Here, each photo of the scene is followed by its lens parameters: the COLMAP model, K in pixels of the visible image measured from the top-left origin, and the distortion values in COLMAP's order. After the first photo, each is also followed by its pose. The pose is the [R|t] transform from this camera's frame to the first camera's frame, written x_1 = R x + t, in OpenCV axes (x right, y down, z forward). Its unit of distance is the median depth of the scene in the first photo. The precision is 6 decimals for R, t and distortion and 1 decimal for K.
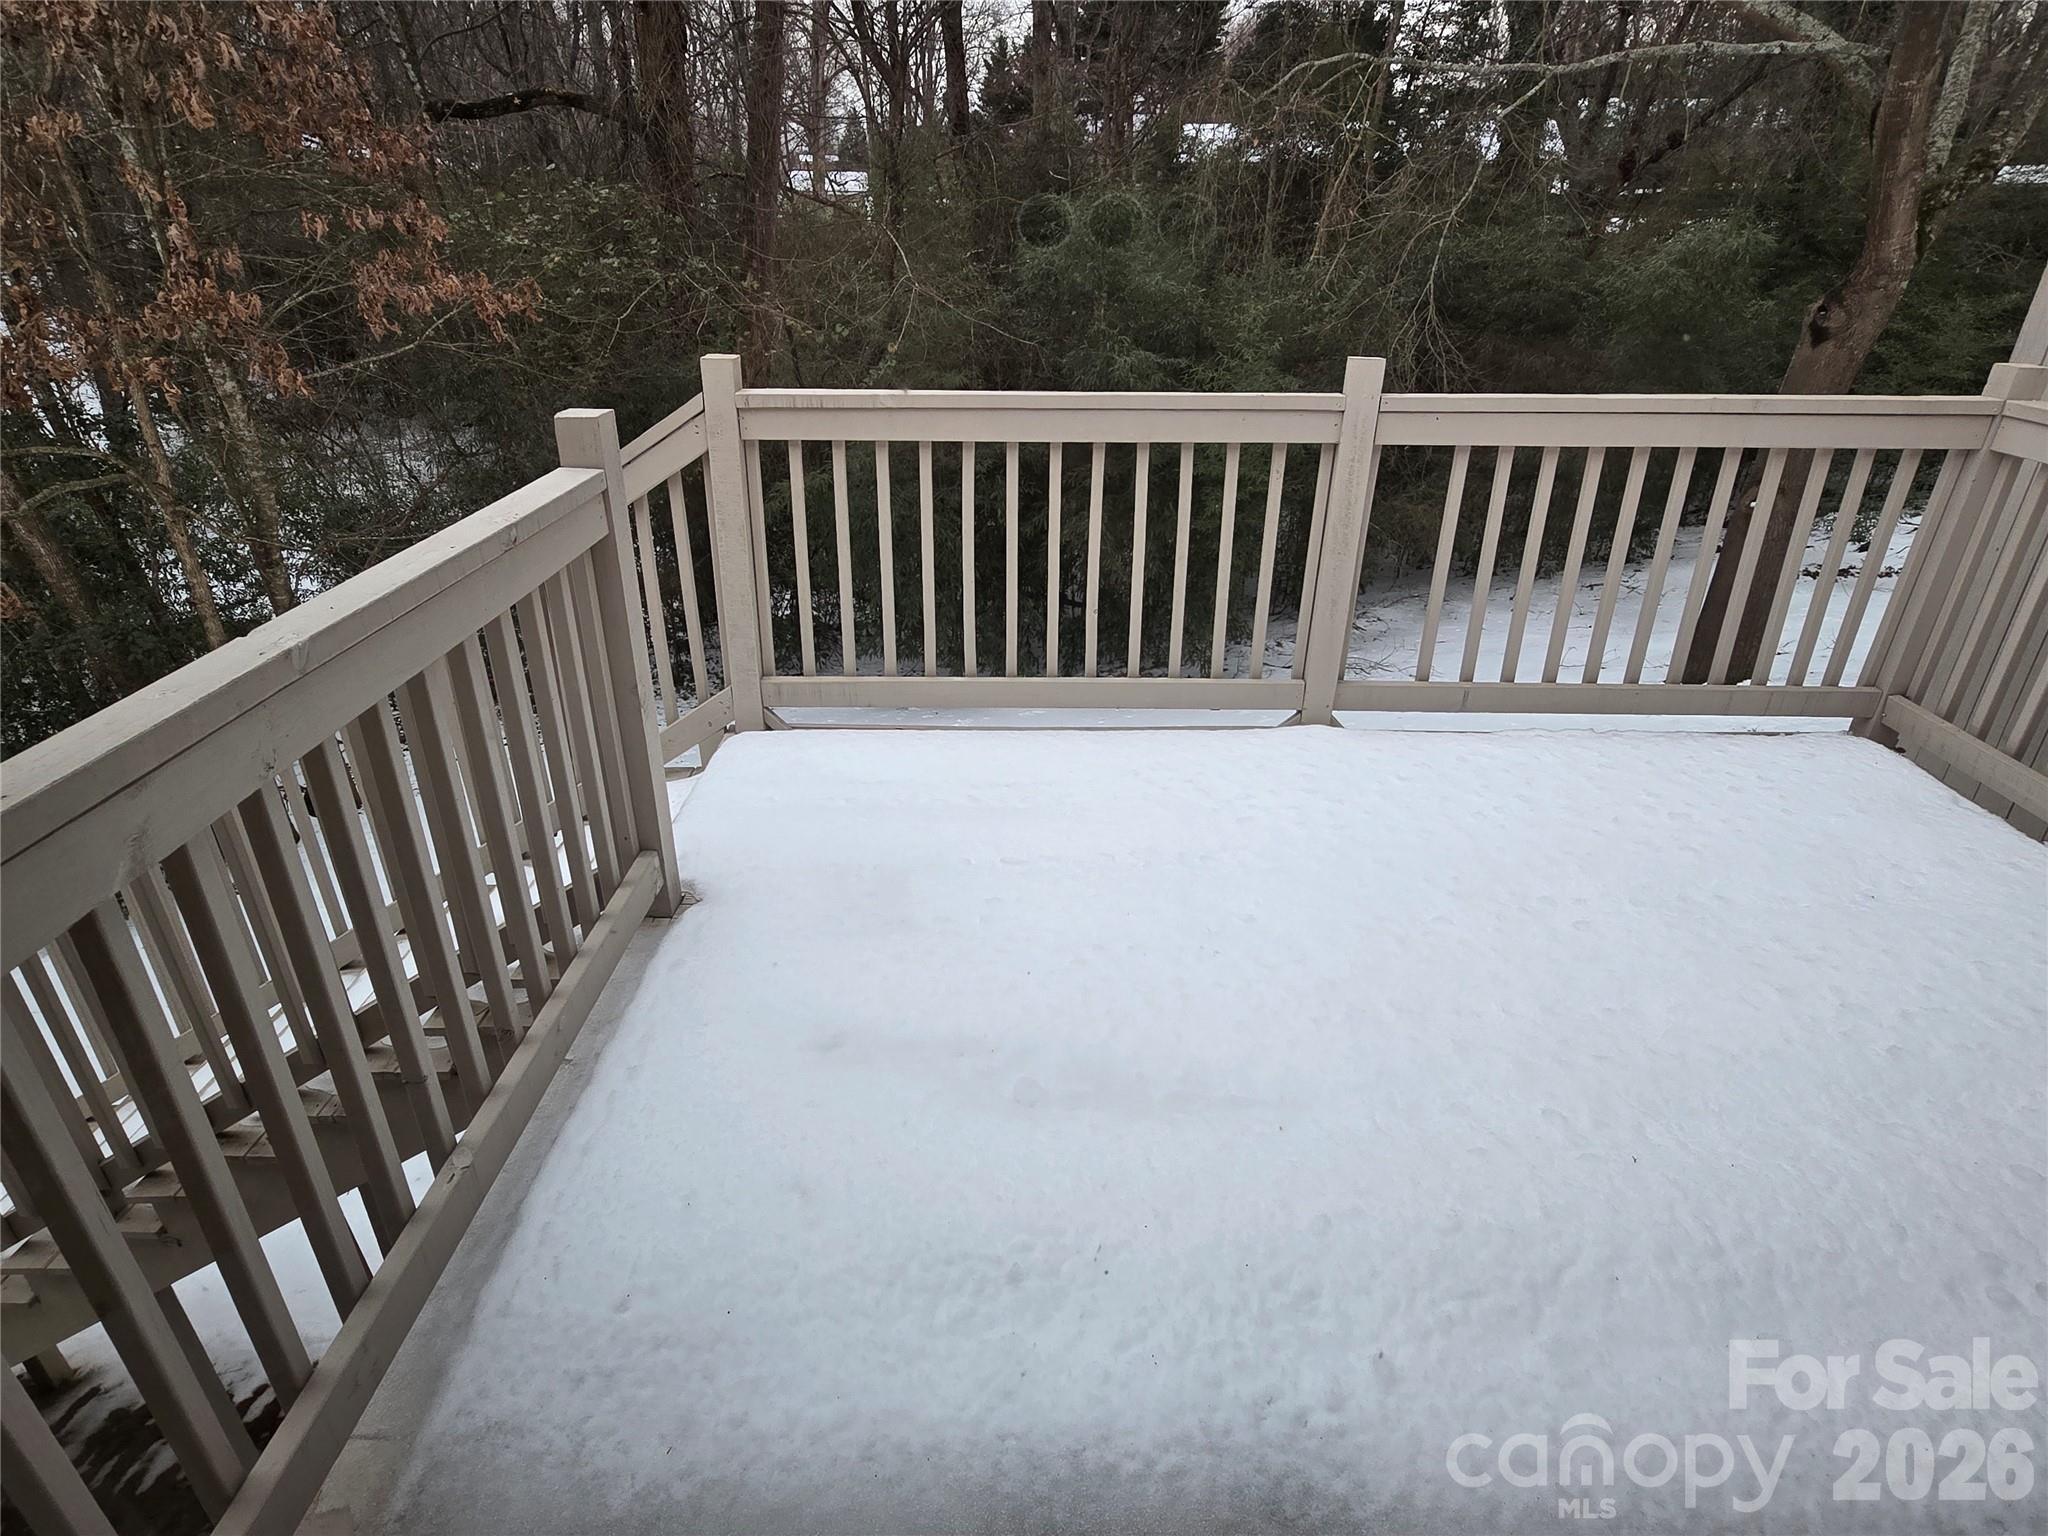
lens RADIAL K [[1094.9, 0, 1019.7], [0, 1094.9, 779.8], [0, 0, 1]] dist [0.000847, -0.003452]
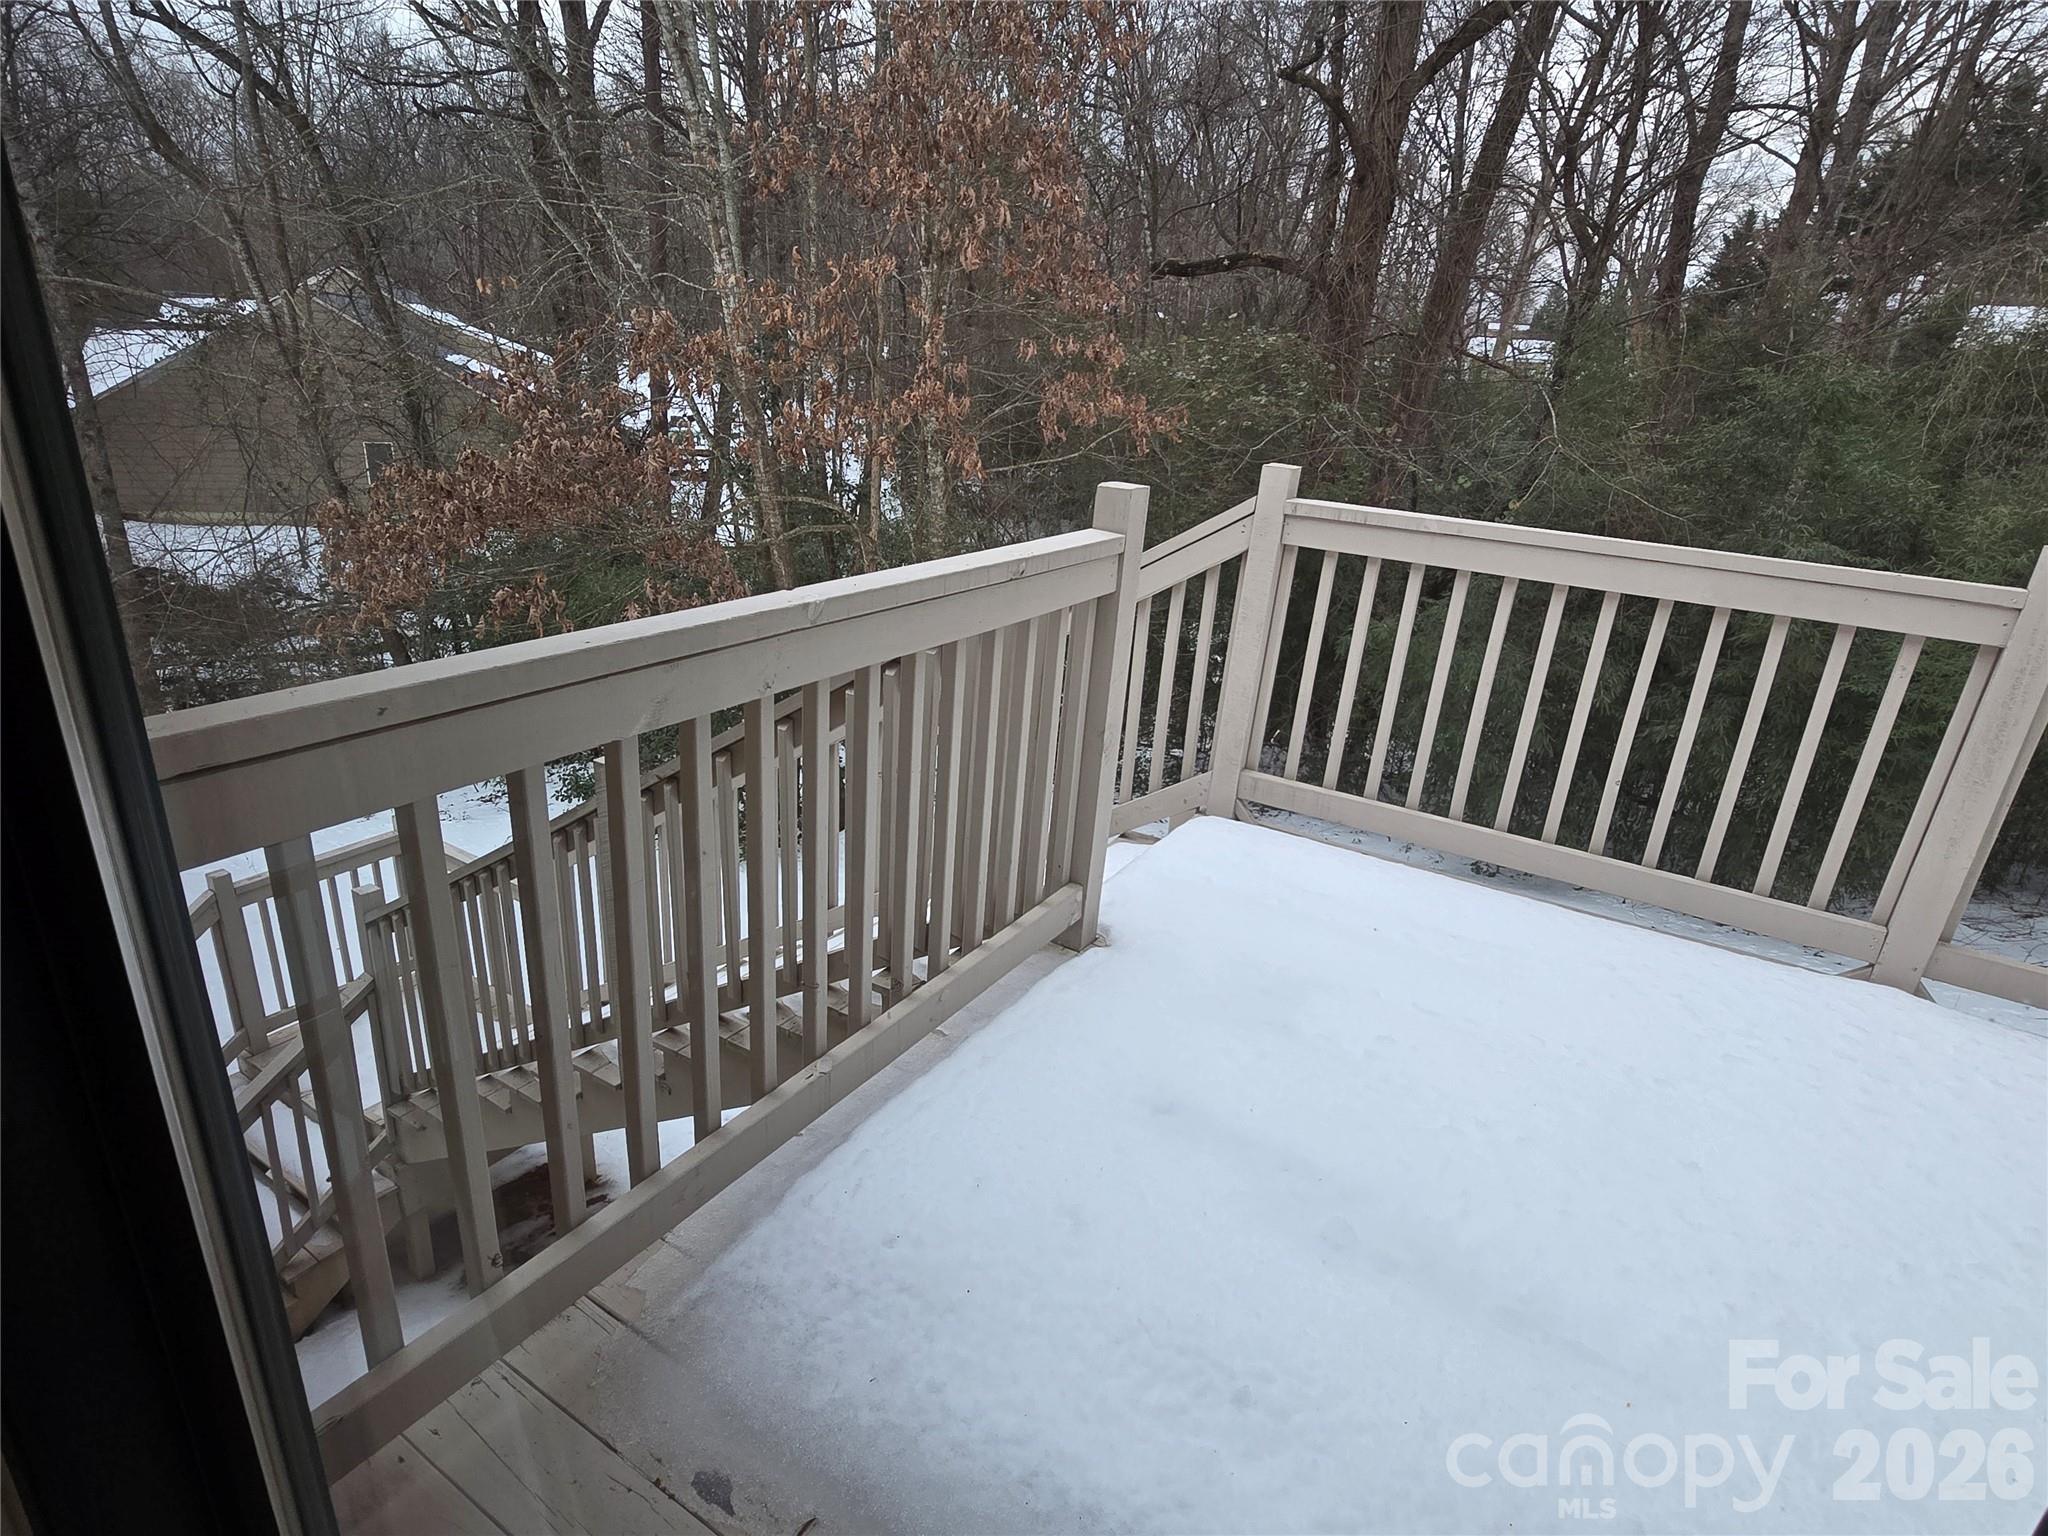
lens RADIAL K [[1094.9, 0, 1019.7], [0, 1094.9, 779.8], [0, 0, 1]] dist [0.000847, -0.003452]
pose [[0.852718, 0.234661, -0.466697, 0.064554], [-0.288245, 0.956464, -0.045742, 0.022371], [0.435645, 0.173528, 0.883233, 0.004683]]
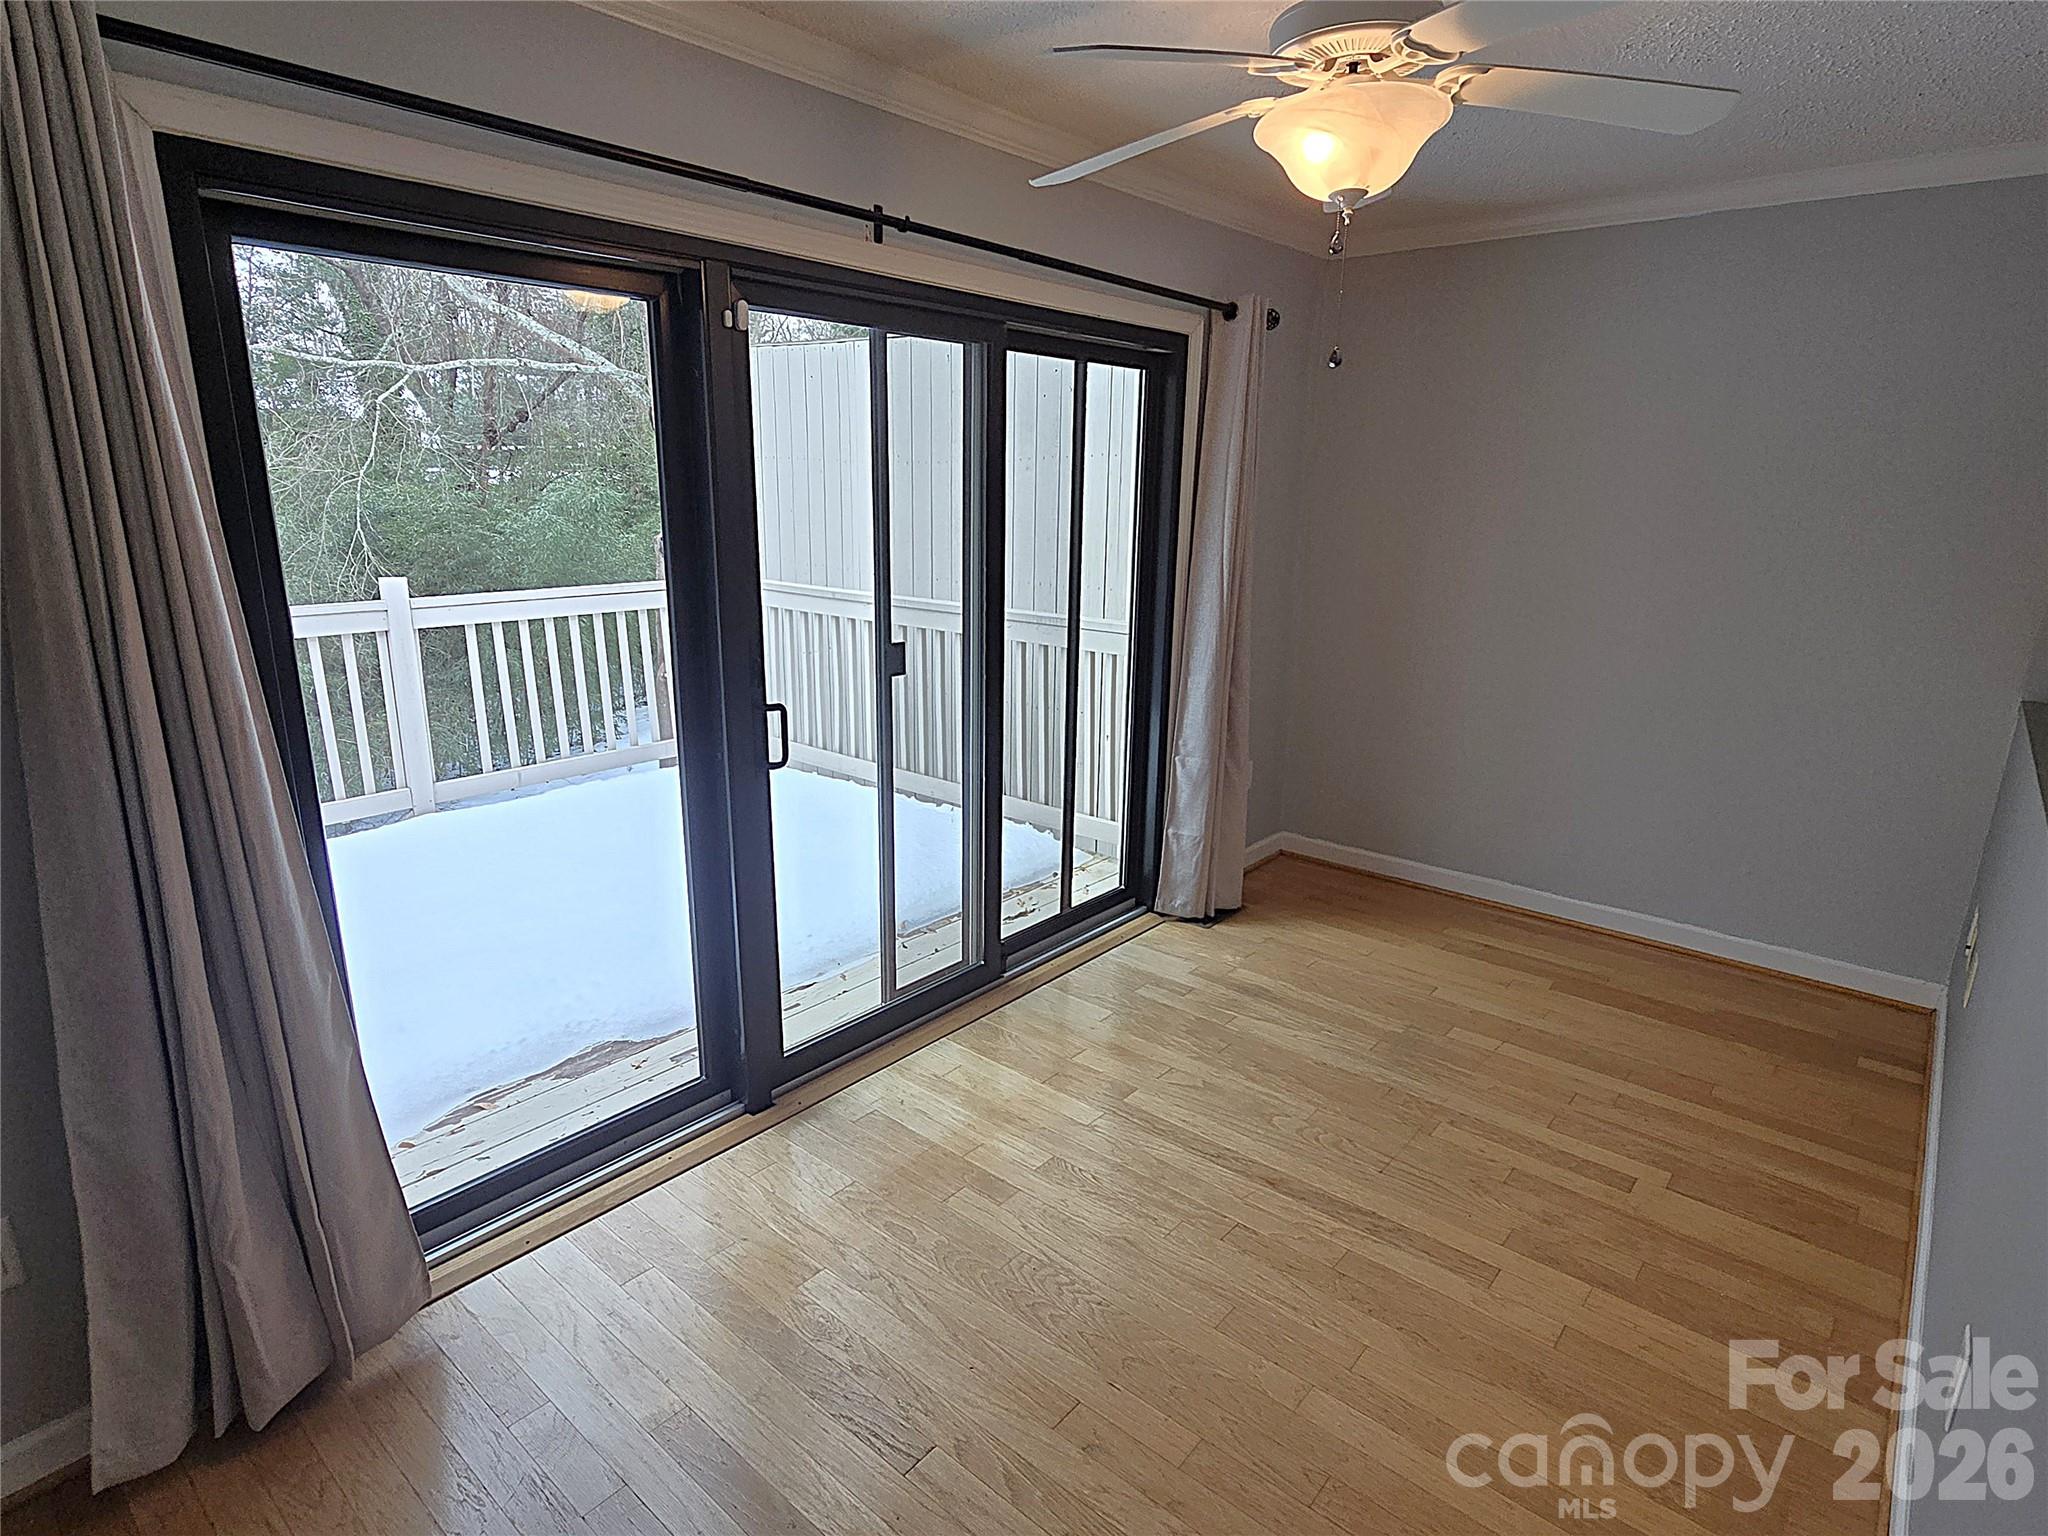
lens RADIAL K [[1094.9, 0, 1019.7], [0, 1094.9, 779.8], [0, 0, 1]] dist [0.000847, -0.003452]
pose [[0.631248, -0.196854, 0.750183, -0.320675], [0.339187, 0.939920, -0.038769, 0.235481], [-0.697480, 0.278926, 0.660093, -0.548517]]
